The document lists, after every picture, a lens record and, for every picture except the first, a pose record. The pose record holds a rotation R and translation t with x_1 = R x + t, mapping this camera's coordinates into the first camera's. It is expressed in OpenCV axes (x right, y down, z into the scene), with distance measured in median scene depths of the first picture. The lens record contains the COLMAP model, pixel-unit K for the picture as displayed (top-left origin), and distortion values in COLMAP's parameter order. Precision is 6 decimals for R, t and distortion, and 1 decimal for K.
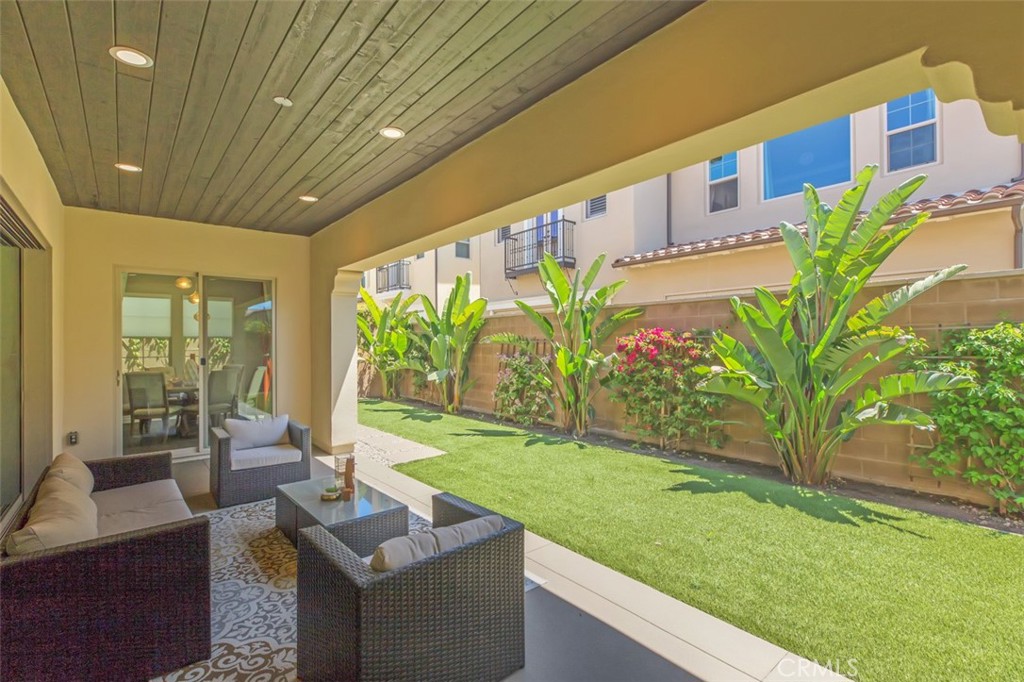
lens RADIAL K [[461.2, 0, 511.4], [0, 461.2, 339.5], [0, 0, 1]] dist [0.002821, -0.001268]
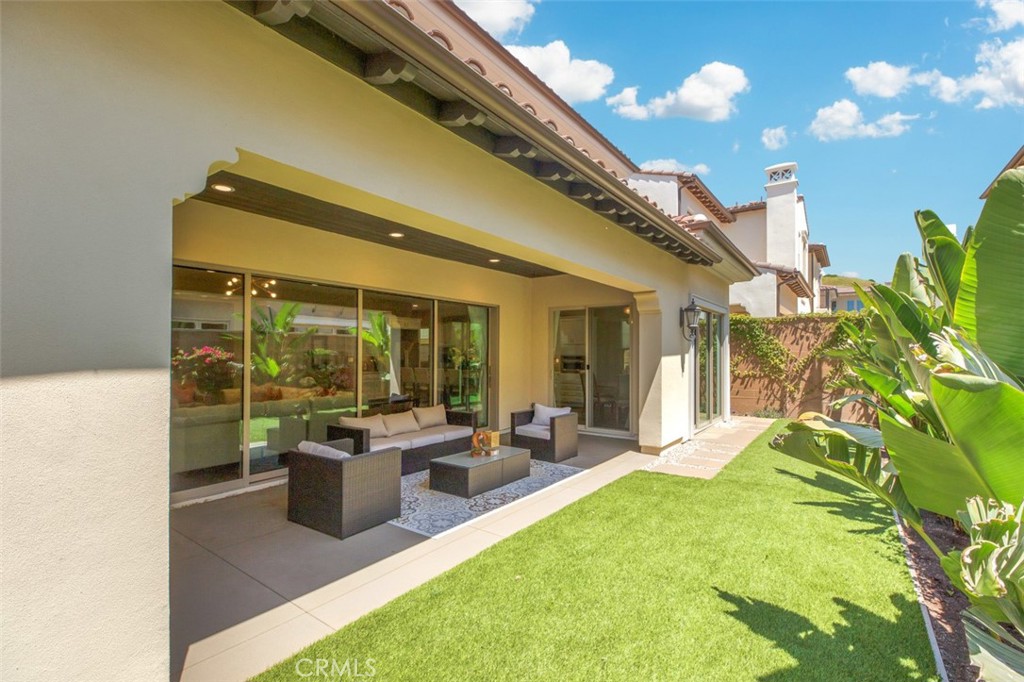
lens RADIAL K [[466.0, 0, 510.2], [0, 466.0, 323.0], [0, 0, 1]] dist [-0.000426, -0.001433]
pose [[0.239639, -0.044560, -0.969839, 0.878675], [0.003504, 0.998979, -0.045033, -0.030673], [0.970856, 0.007394, 0.239551, 0.507301]]
